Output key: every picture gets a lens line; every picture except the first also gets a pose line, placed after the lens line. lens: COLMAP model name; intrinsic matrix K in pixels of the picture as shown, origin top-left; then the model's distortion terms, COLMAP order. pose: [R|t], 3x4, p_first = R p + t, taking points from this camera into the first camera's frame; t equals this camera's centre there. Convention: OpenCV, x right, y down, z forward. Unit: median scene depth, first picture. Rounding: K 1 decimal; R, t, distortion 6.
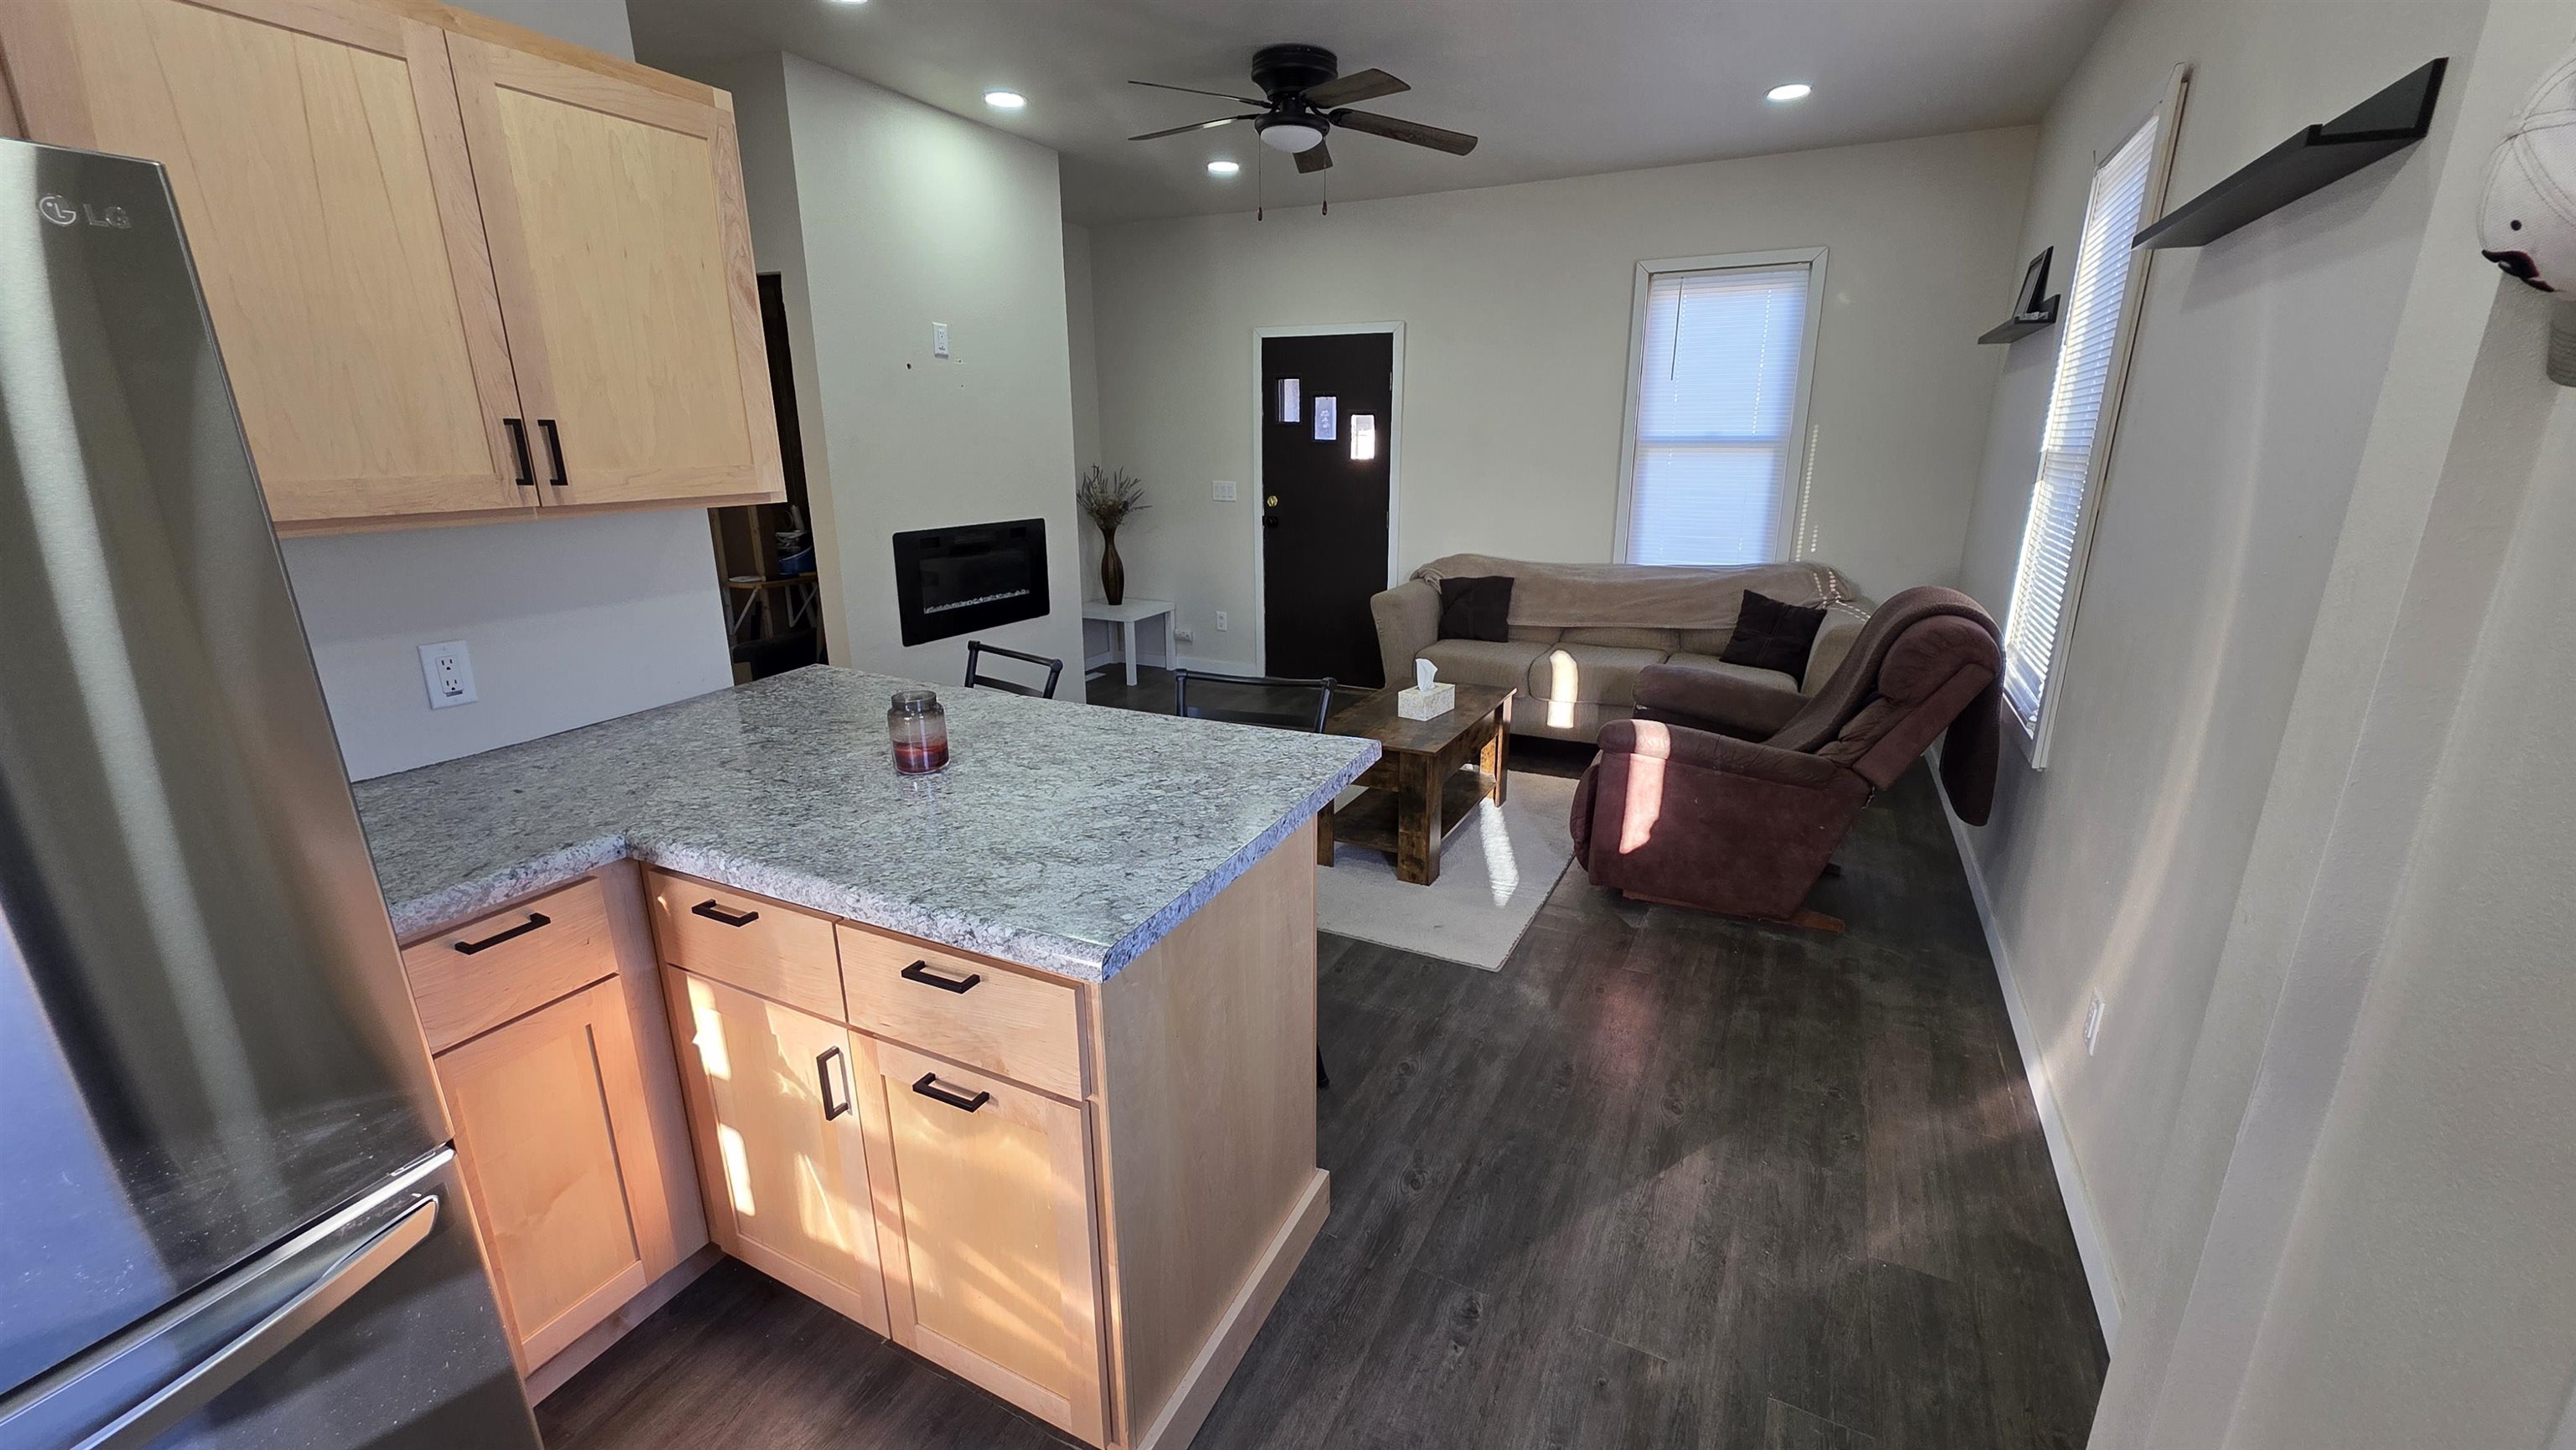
lens RADIAL K [[1020.1, 0, 1282.4], [0, 1020.1, 723.1], [0, 0, 1]] dist [0.003636, 0.000034]
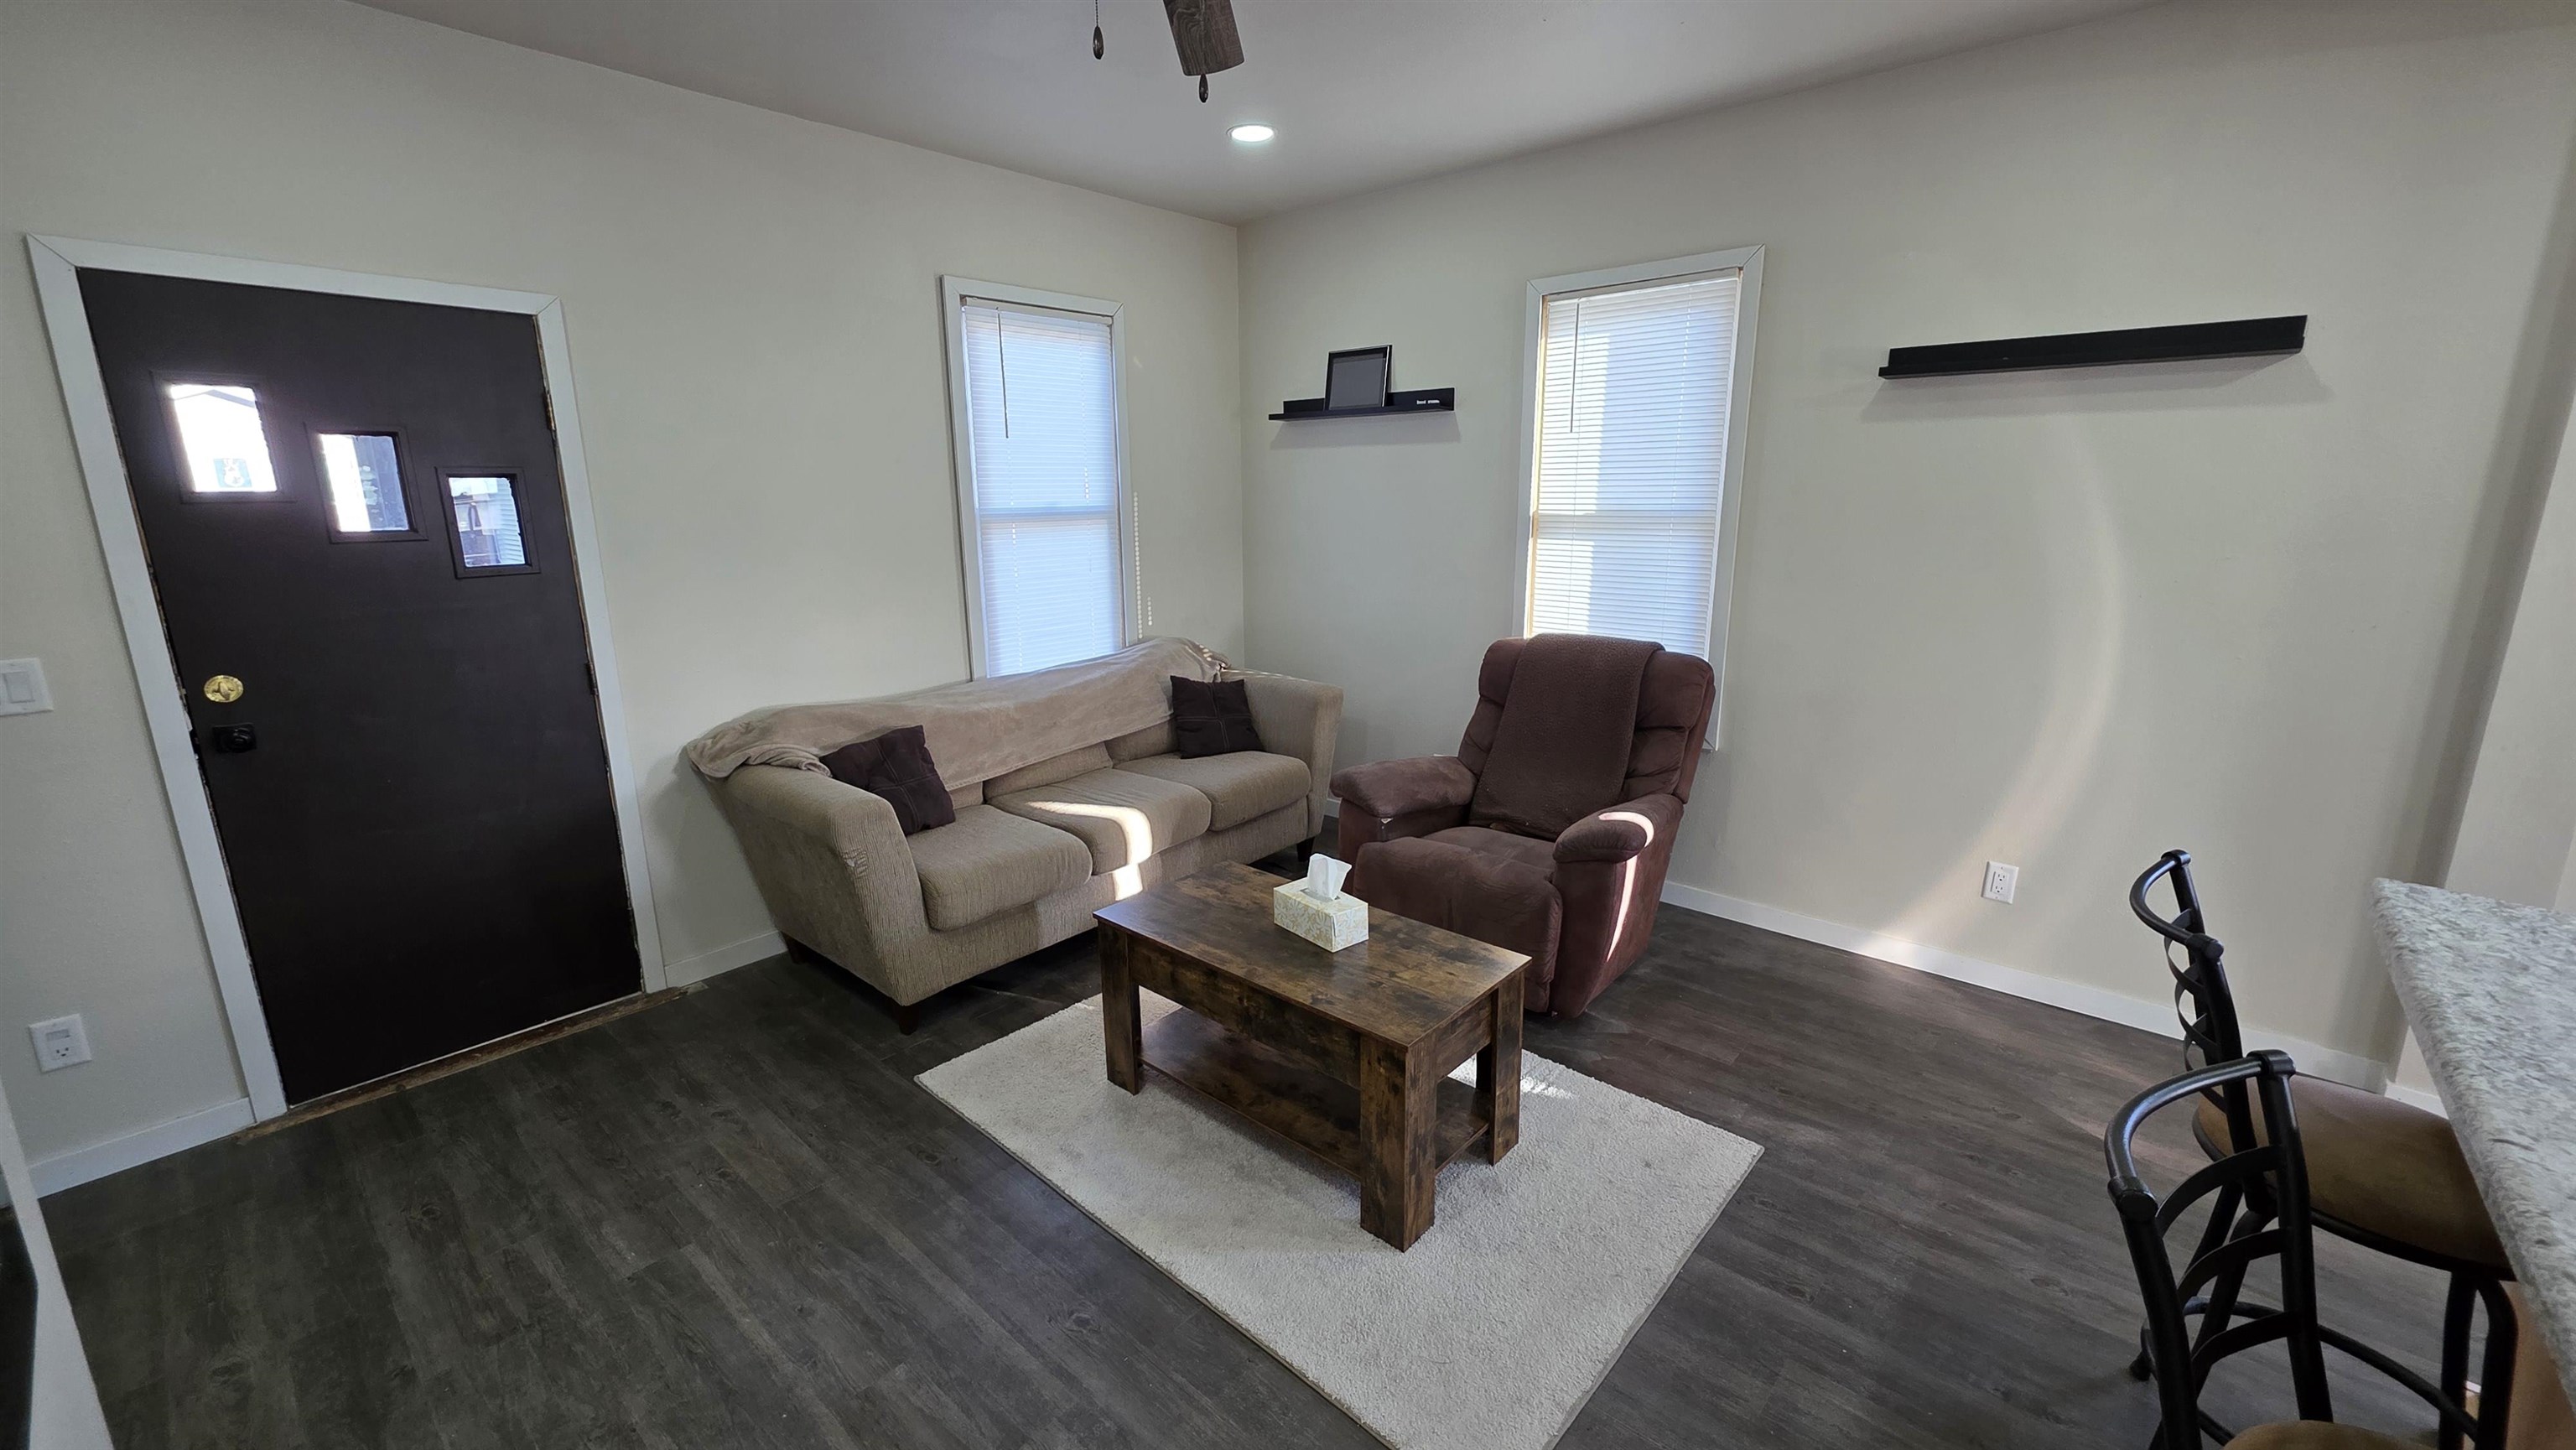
lens RADIAL K [[1020.1, 0, 1283.8], [0, 1020.1, 725.5], [0, 0, 1]] dist [0.003636, 0.000034]
pose [[0.246506, -0.221060, 0.943593, -0.571198], [0.273237, 0.949993, 0.151178, -0.302914], [-0.929826, 0.220558, 0.294581, 1.005432]]
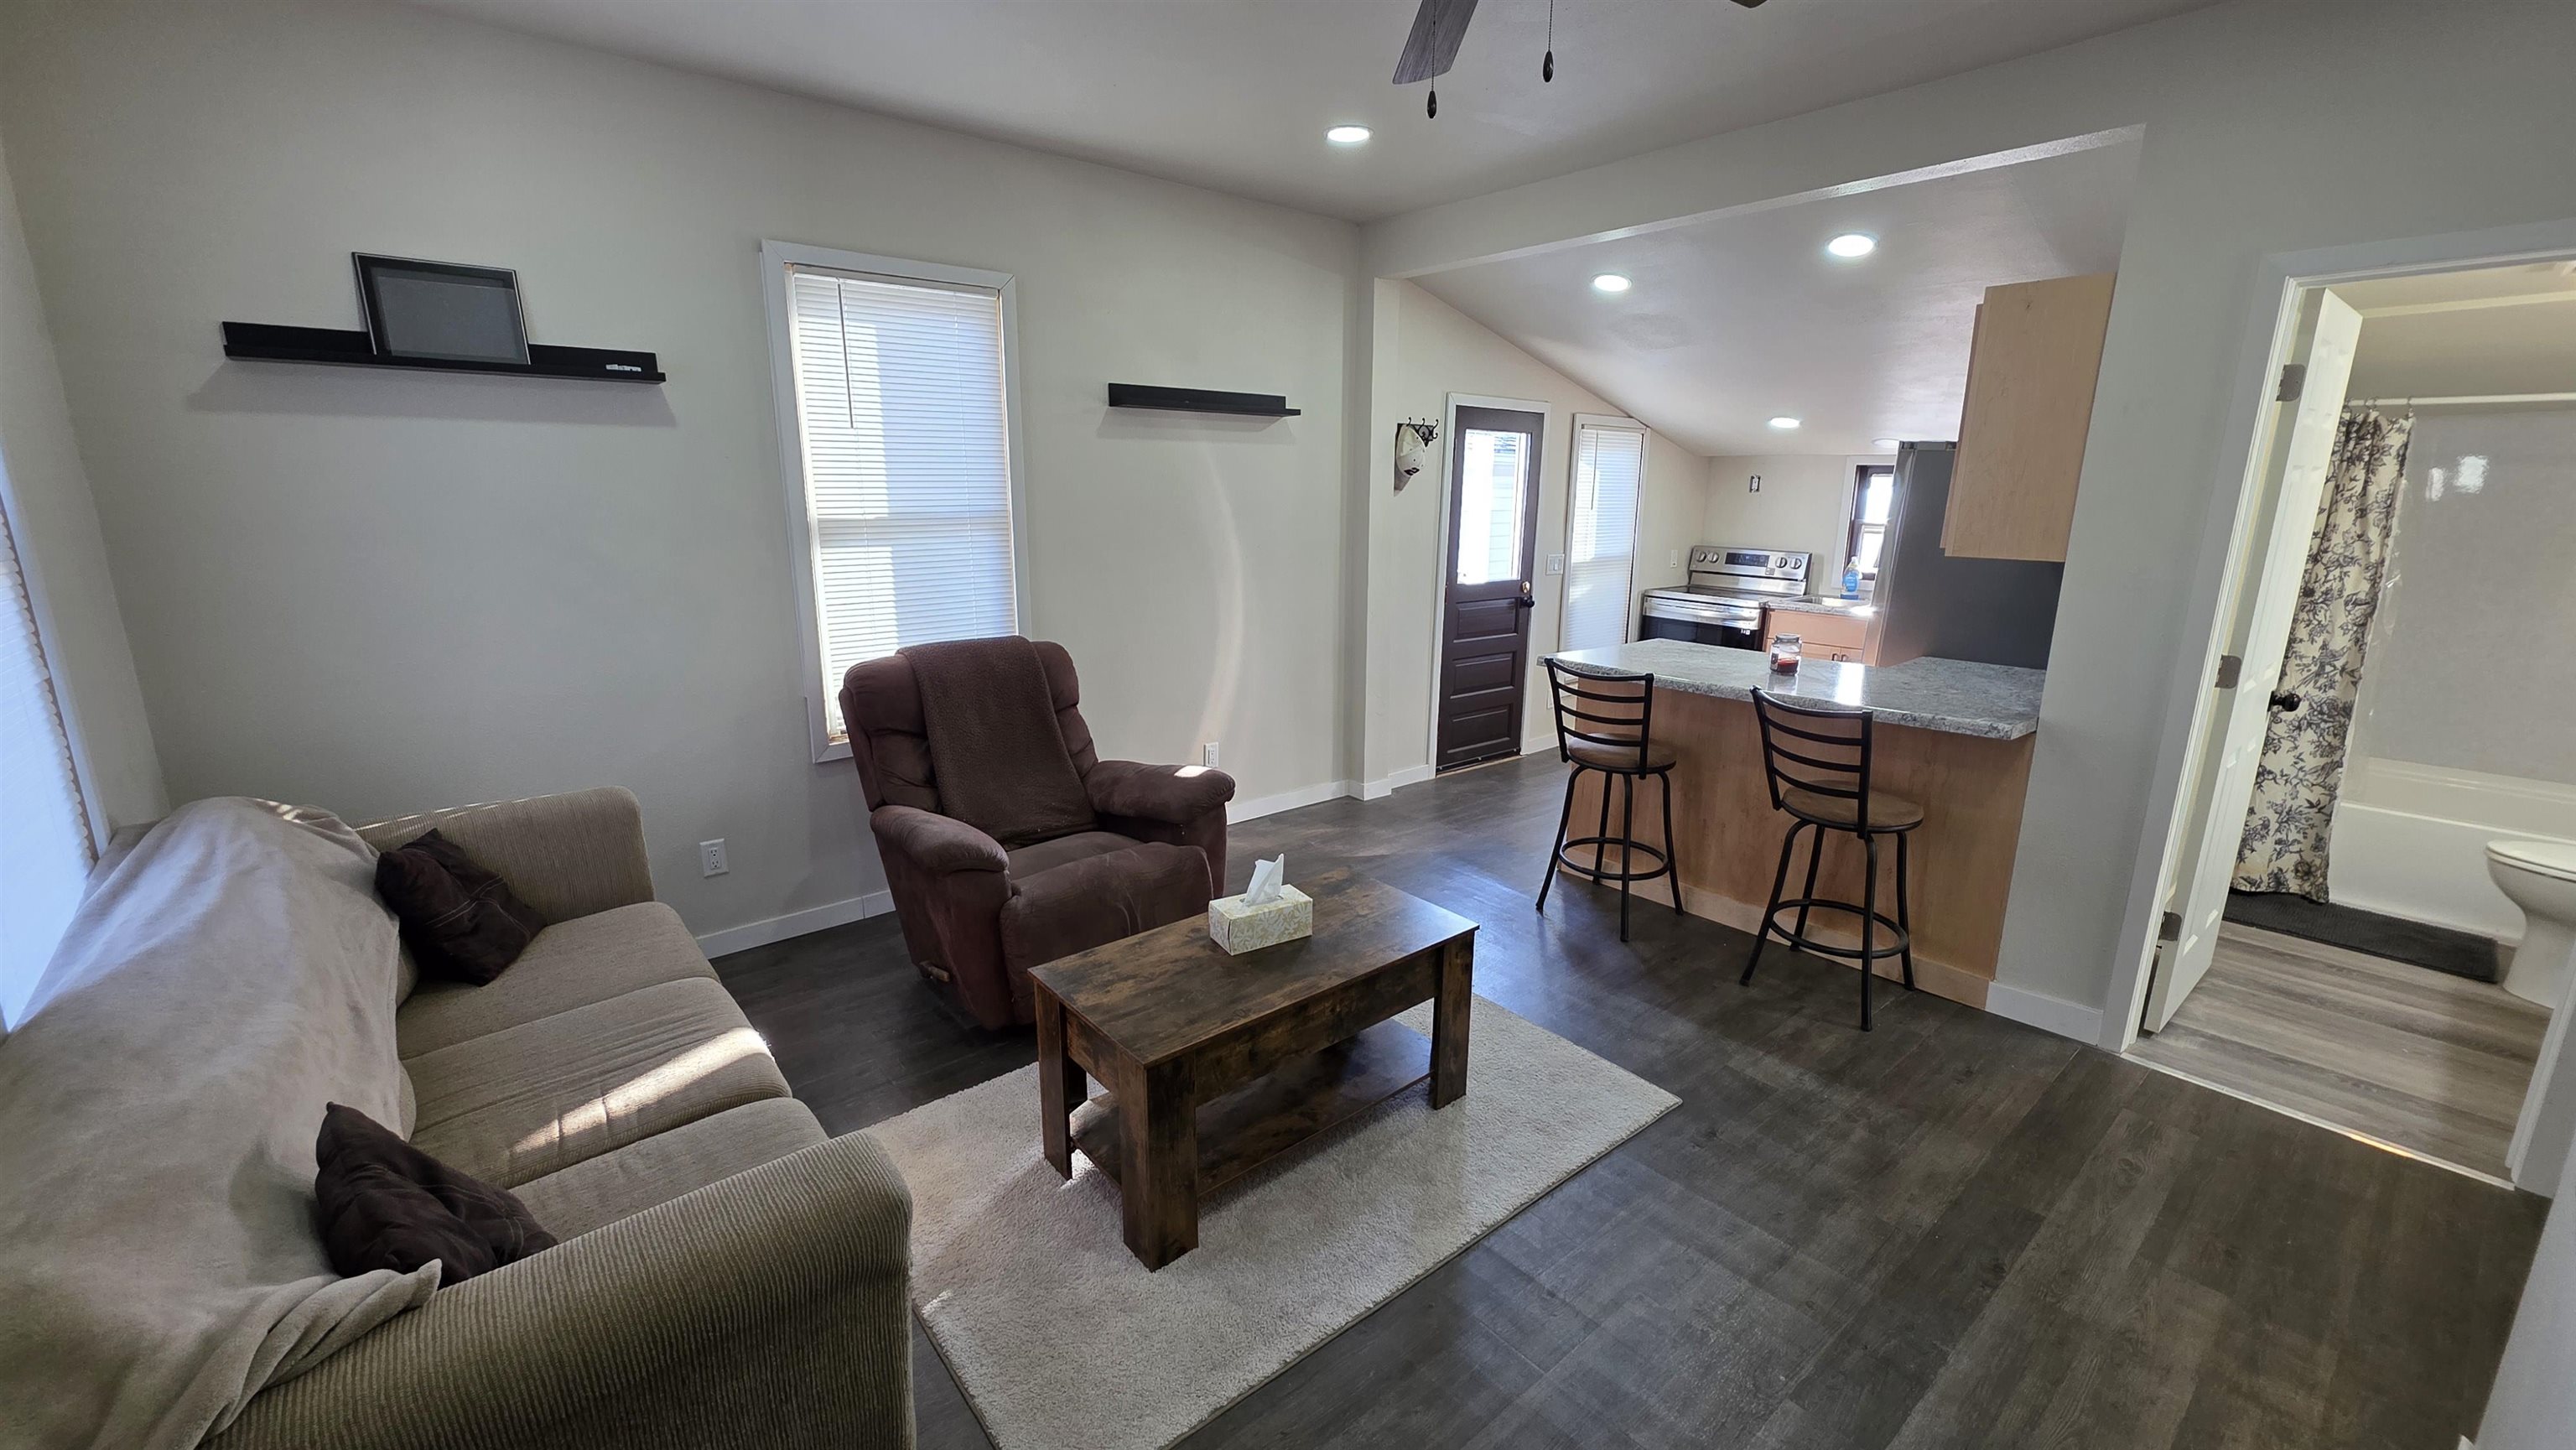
lens RADIAL K [[1020.1, 0, 1285.2], [0, 1020.1, 724.8], [0, 0, 1]] dist [0.003636, 0.000034]
pose [[-0.922344, -0.091319, 0.375423, -0.132978], [0.103579, 0.877659, 0.467959, -0.542431], [-0.372227, 0.470505, -0.800045, 1.824540]]
